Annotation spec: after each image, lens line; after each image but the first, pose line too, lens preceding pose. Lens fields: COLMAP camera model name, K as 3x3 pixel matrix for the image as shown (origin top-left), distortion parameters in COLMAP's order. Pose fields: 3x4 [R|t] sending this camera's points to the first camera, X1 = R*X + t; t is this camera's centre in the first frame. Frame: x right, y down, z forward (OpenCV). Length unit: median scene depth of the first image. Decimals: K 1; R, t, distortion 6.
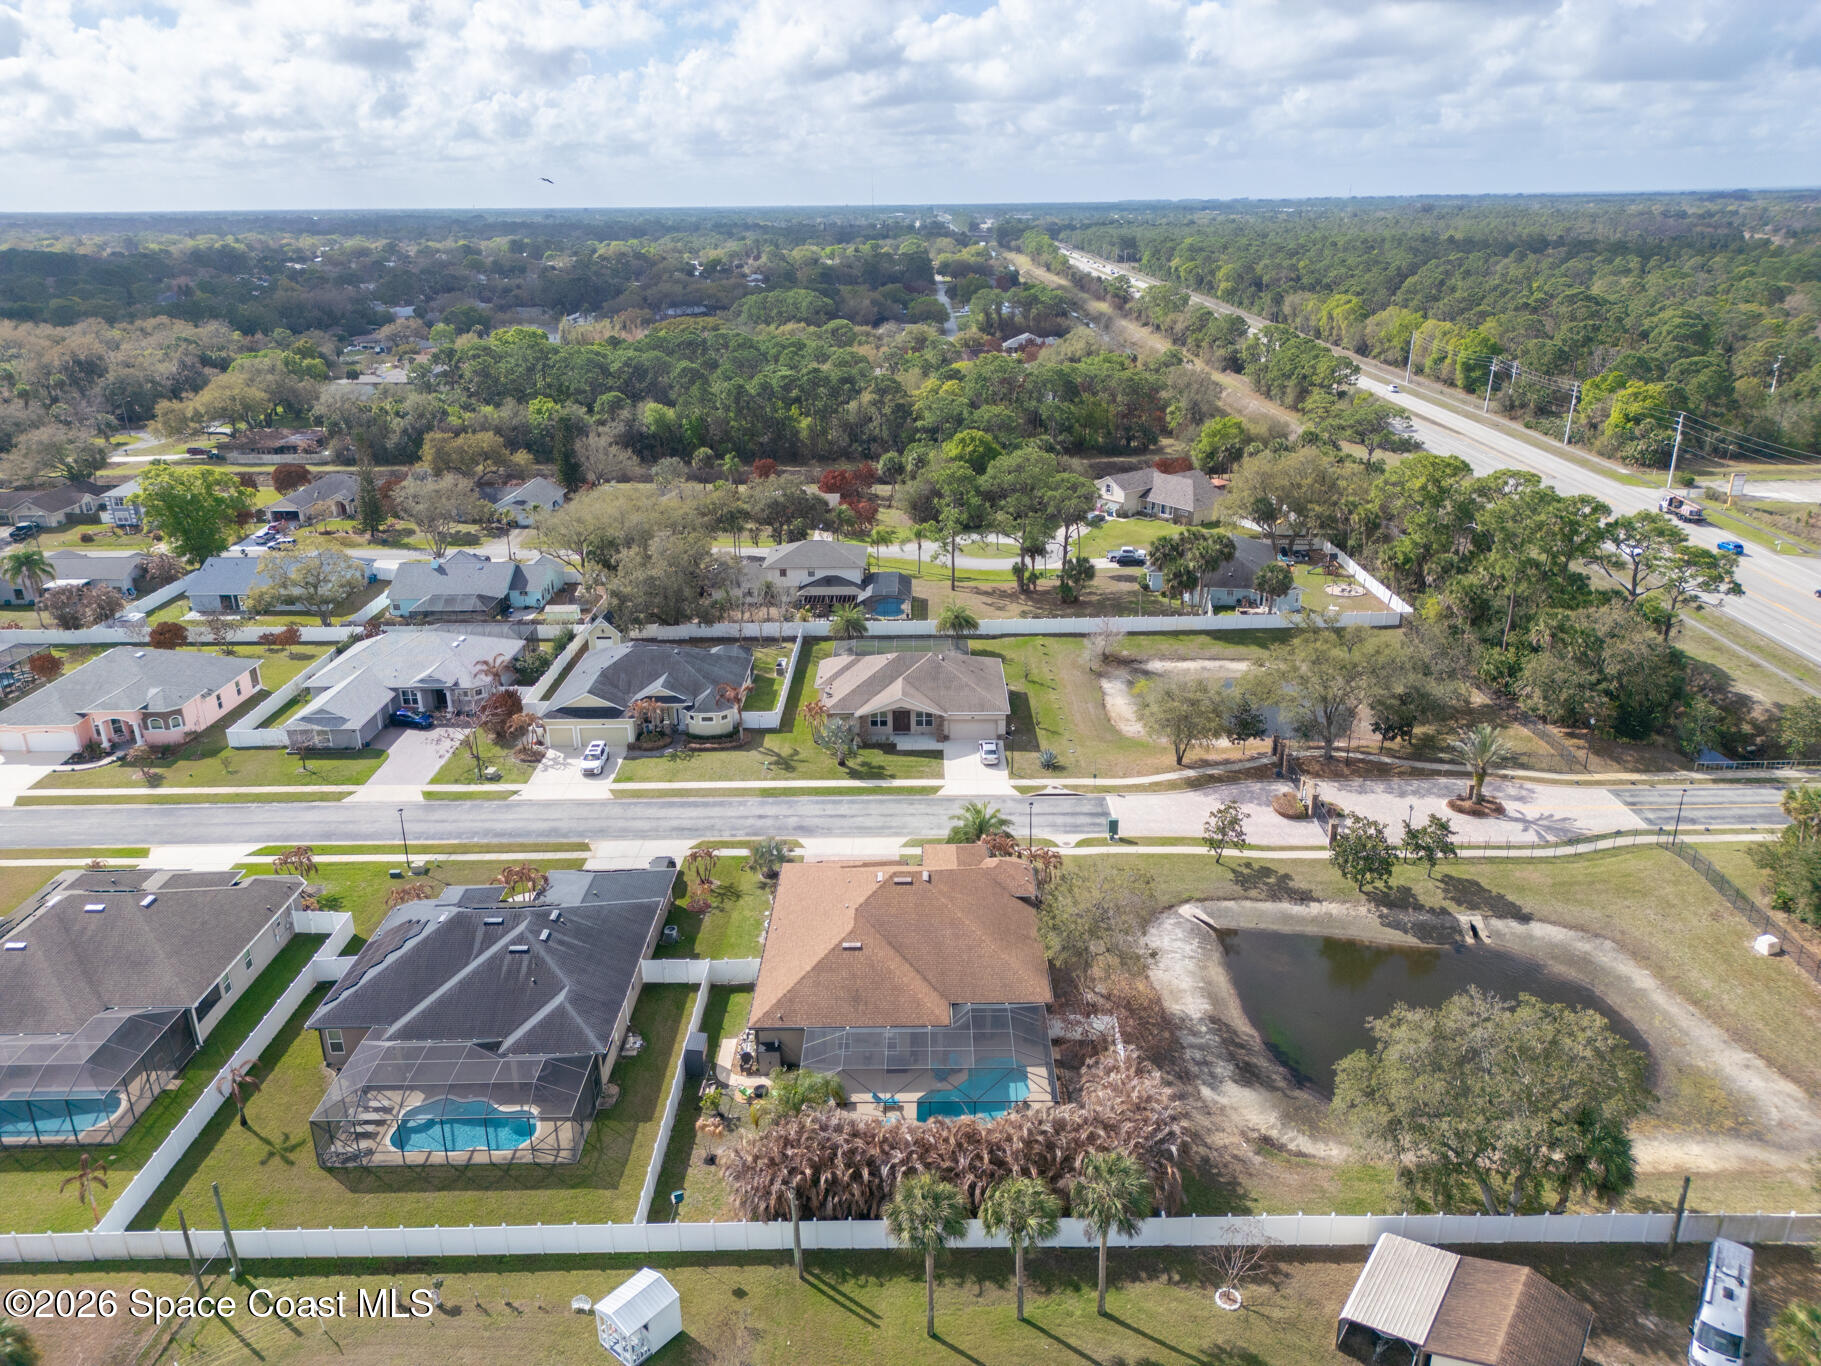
lens RADIAL K [[1286.9, 0, 910.4], [0, 1286.9, 675.2], [0, 0, 1]] dist [0.074813, -0.073467]
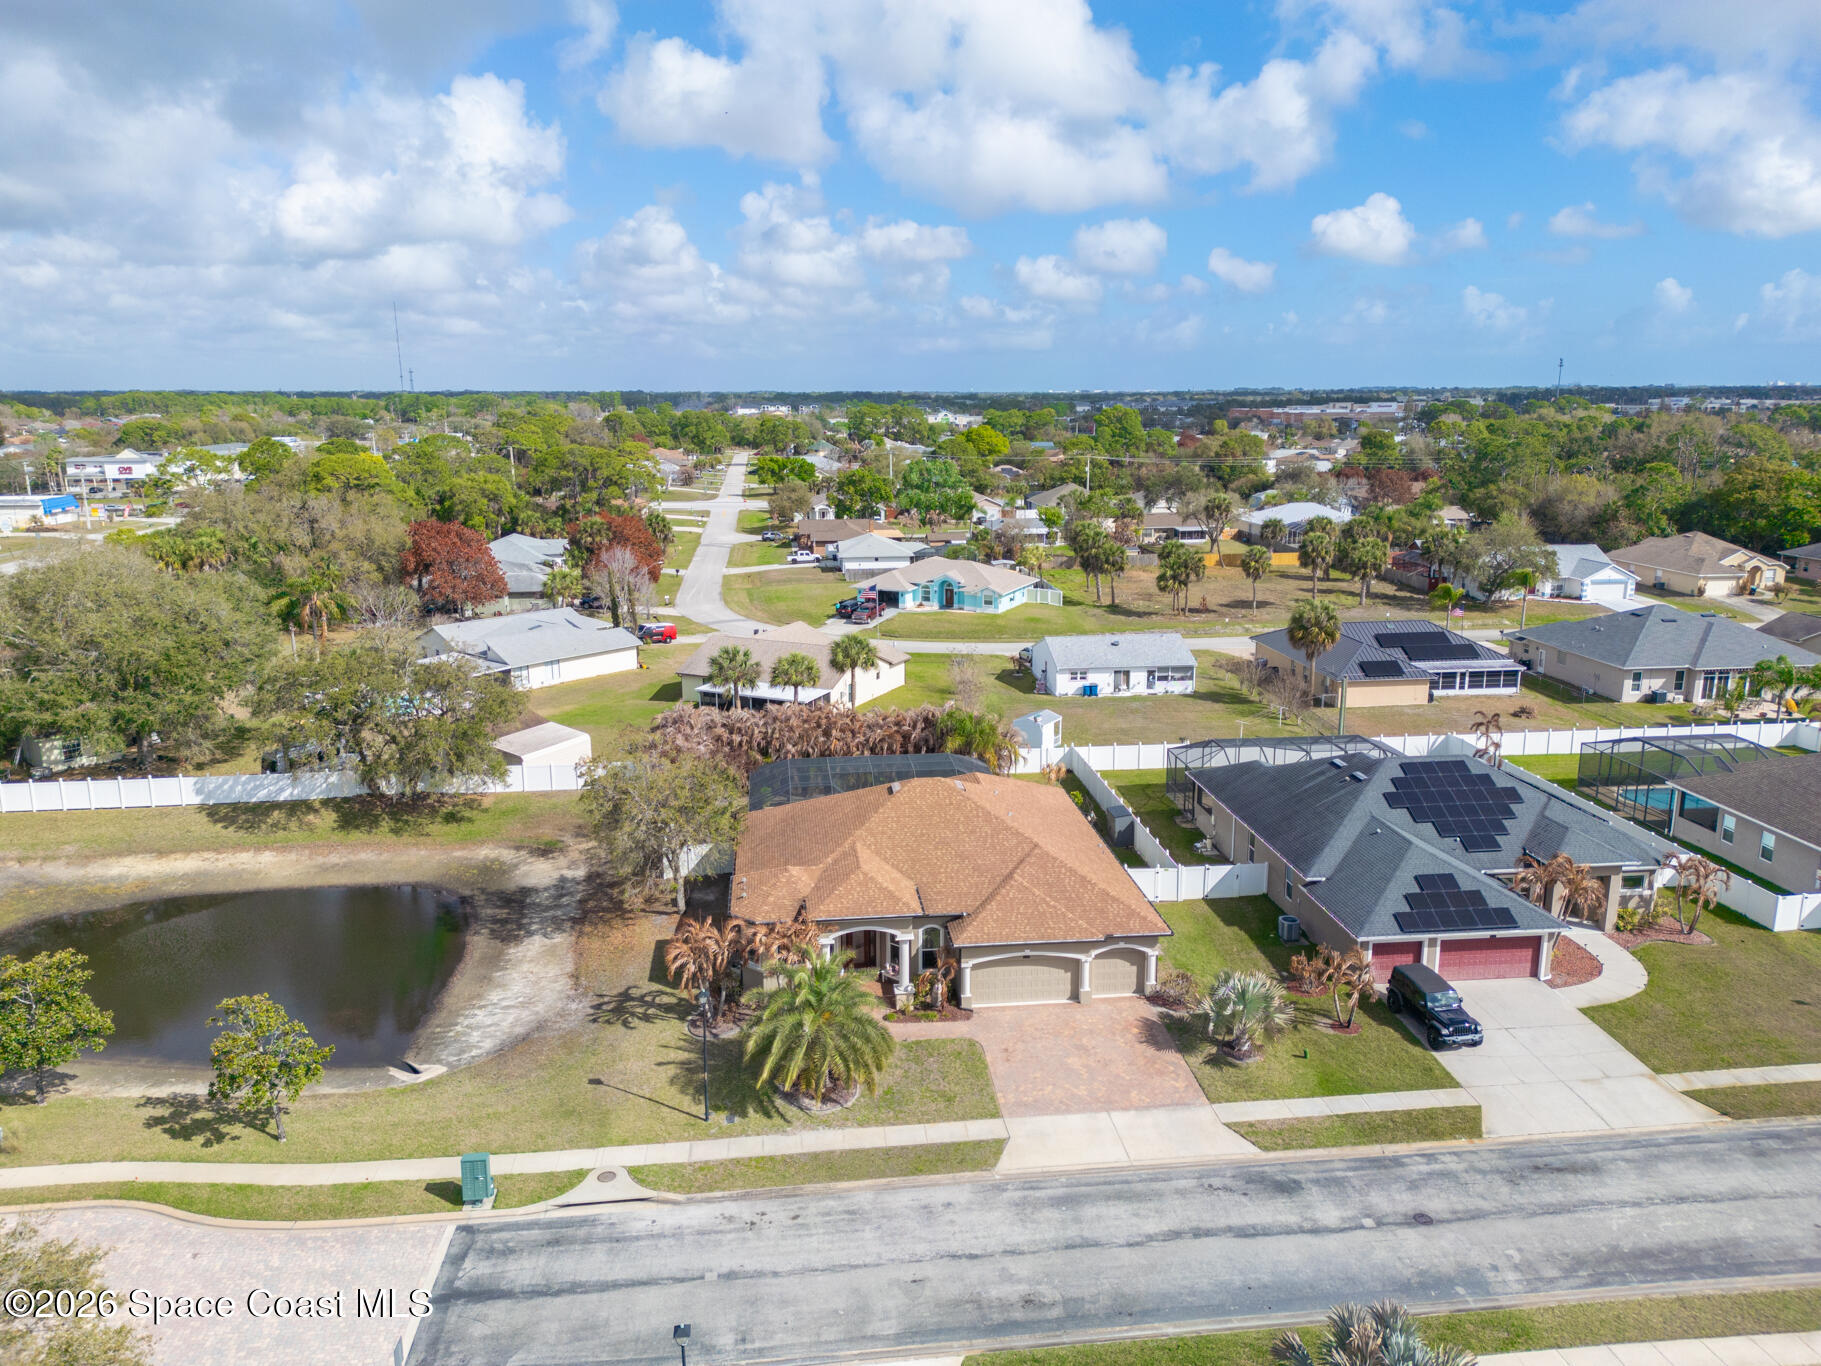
lens RADIAL K [[1286.9, 0, 898.4], [0, 1286.9, 683.0], [0, 0, 1]] dist [0.074813, -0.073467]
pose [[-0.993835, 0.031369, -0.106338, 0.068625], [-0.031570, 0.839359, 0.542661, -0.224917], [0.106278, 0.542672, -0.833194, 1.270954]]
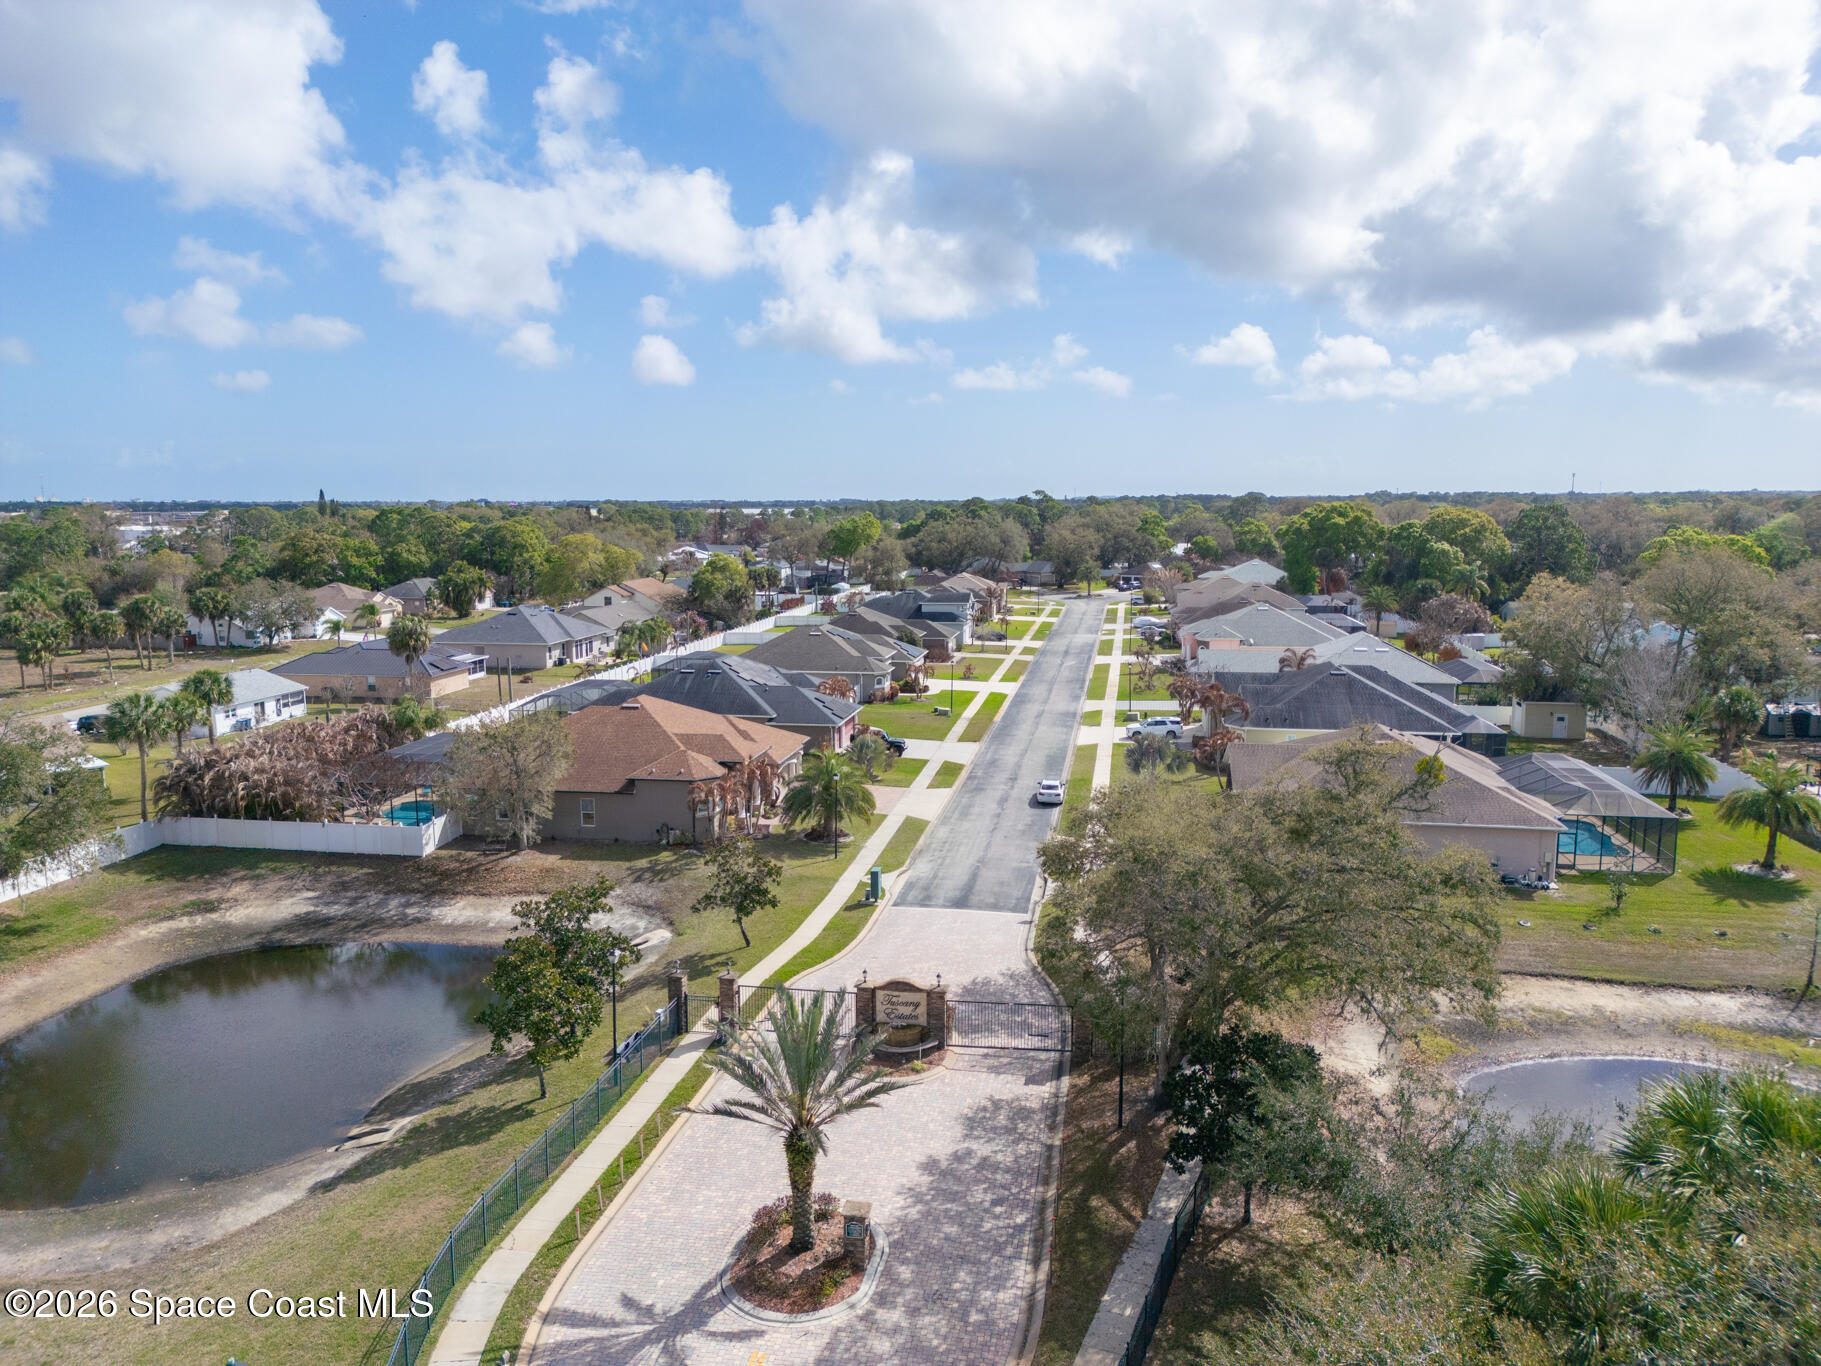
lens RADIAL K [[1286.9, 0, 918.8], [0, 1286.9, 679.7], [0, 0, 1]] dist [0.074813, -0.073467]
pose [[-0.170928, 0.143501, -0.974778, 0.754890], [-0.335333, 0.921803, 0.194503, -0.103166], [0.926464, 0.360121, -0.109441, 1.062662]]
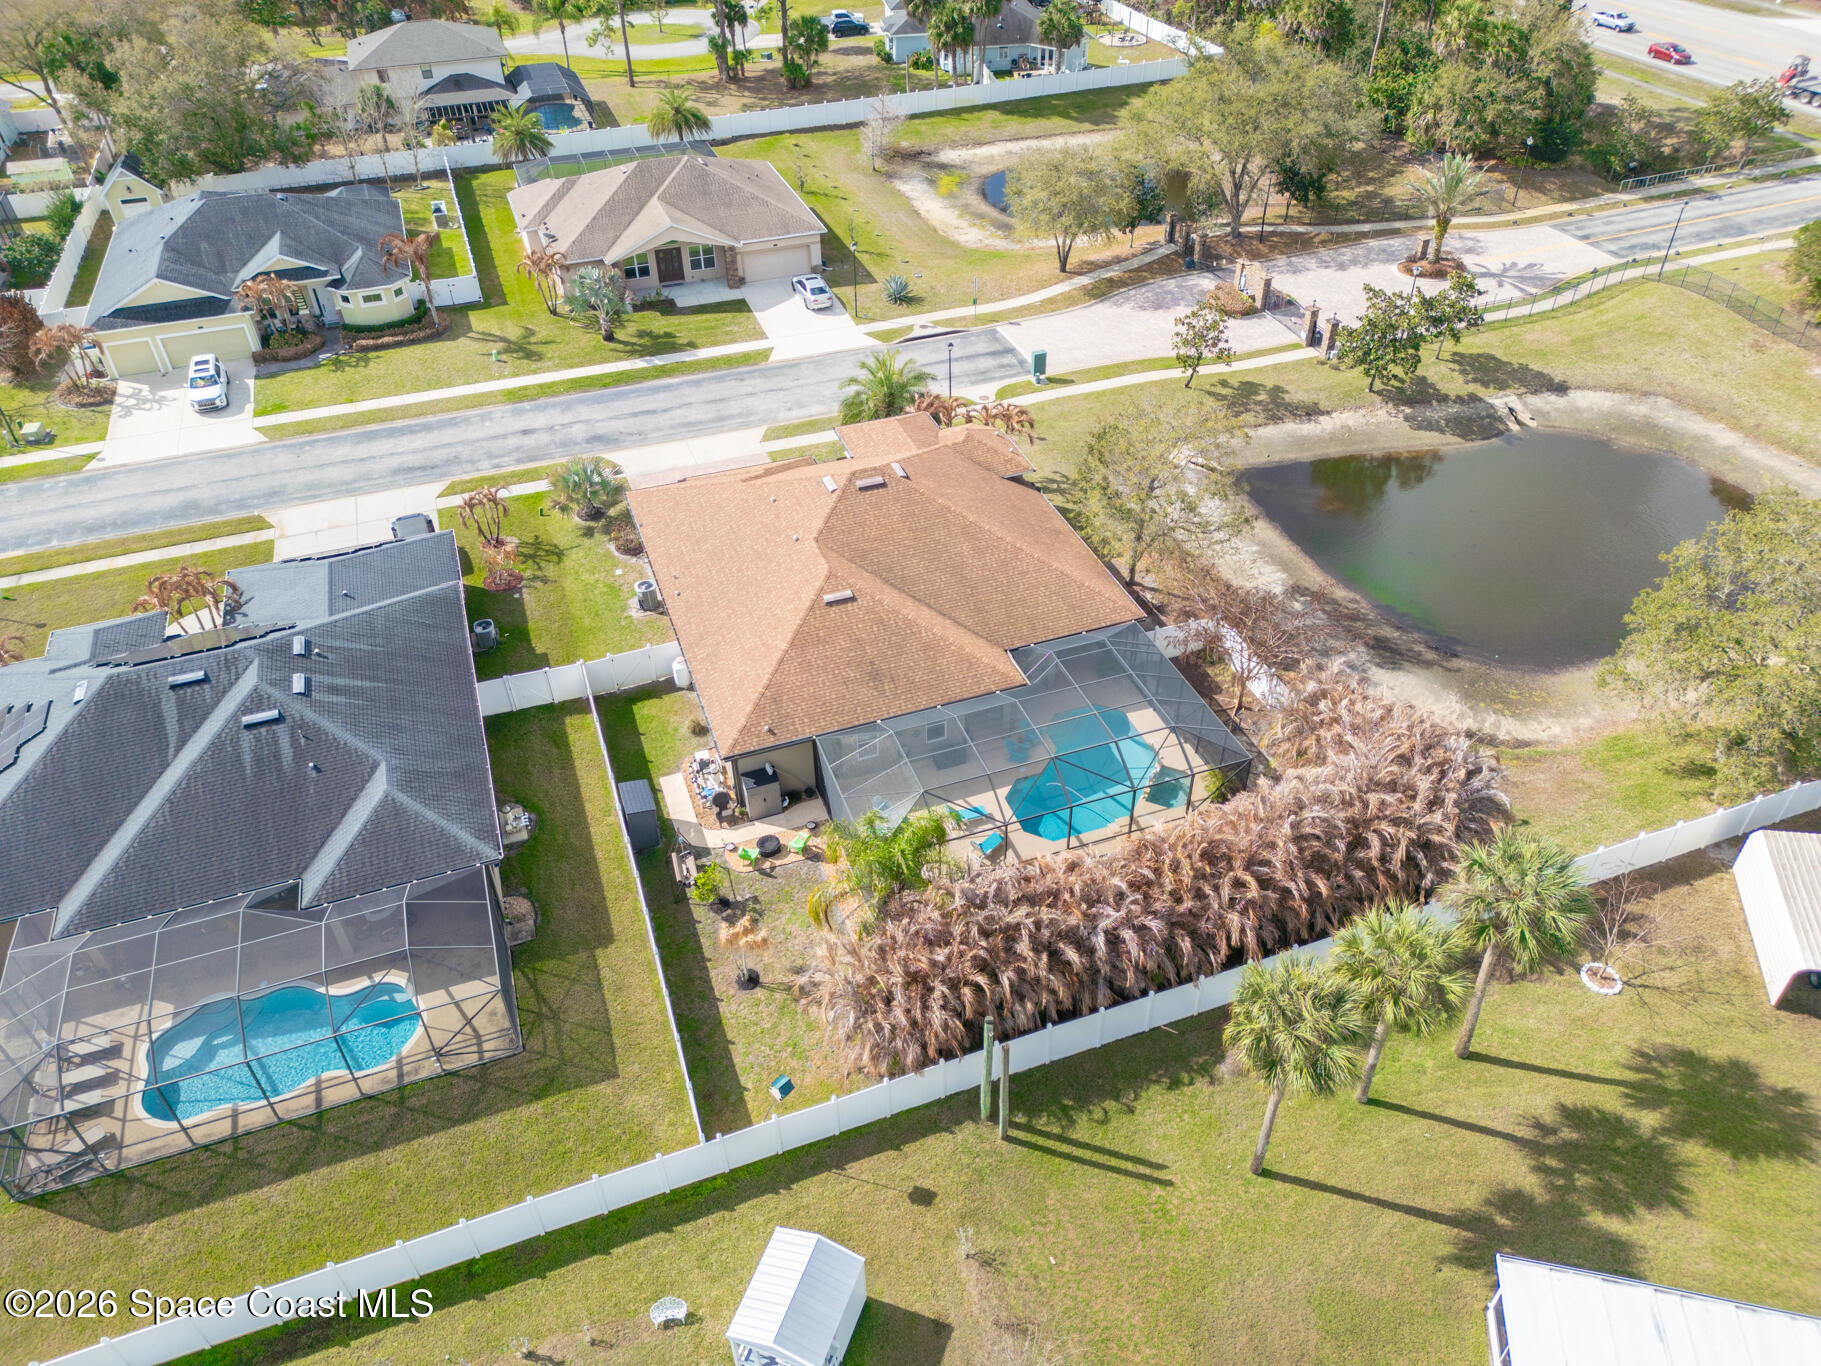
lens RADIAL K [[1286.9, 0, 915.1], [0, 1286.9, 686.5], [0, 0, 1]] dist [0.074813, -0.073467]
pose [[0.938037, -0.218728, 0.268783, -0.144674], [0.122167, 0.934563, 0.334165, 0.036430], [-0.324286, -0.280623, 0.903377, 0.319680]]
